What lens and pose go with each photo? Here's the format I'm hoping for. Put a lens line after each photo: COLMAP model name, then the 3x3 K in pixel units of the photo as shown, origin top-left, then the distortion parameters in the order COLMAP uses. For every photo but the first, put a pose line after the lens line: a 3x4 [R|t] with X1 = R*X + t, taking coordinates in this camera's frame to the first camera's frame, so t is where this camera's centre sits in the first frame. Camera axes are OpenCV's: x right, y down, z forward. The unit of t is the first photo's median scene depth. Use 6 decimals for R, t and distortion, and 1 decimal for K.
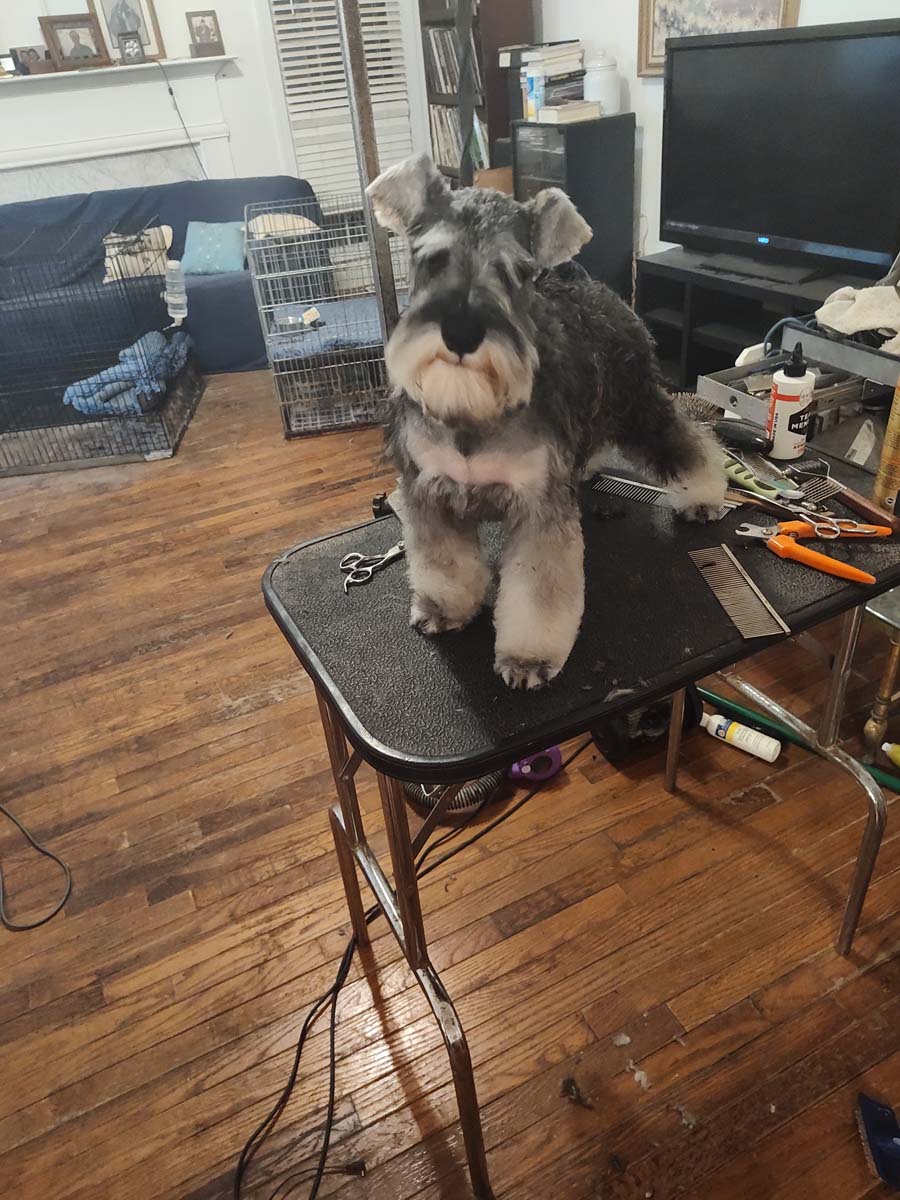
lens RADIAL K [[820.7, 0, 450.0], [0, 820.7, 600.0], [0, 0, 1]] dist [-0.009025, -0.004935]
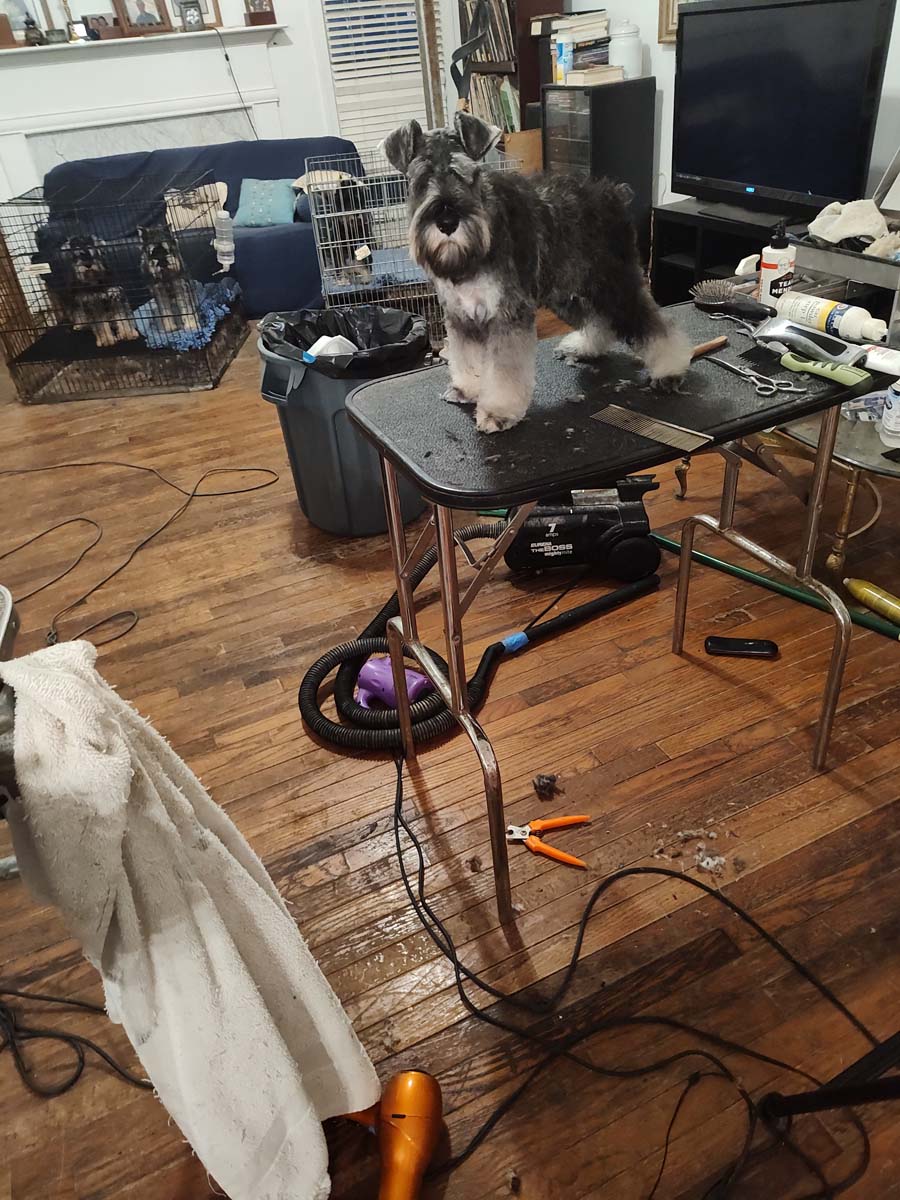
lens RADIAL K [[832.2, 0, 454.0], [0, 832.2, 593.1], [0, 0, 1]] dist [-0.001533, 0.001670]
pose [[0.999724, 0.014014, -0.018862, -0.011945], [-0.013991, 0.999901, 0.001344, 0.097052], [0.018879, -0.001080, 0.999821, -0.117968]]
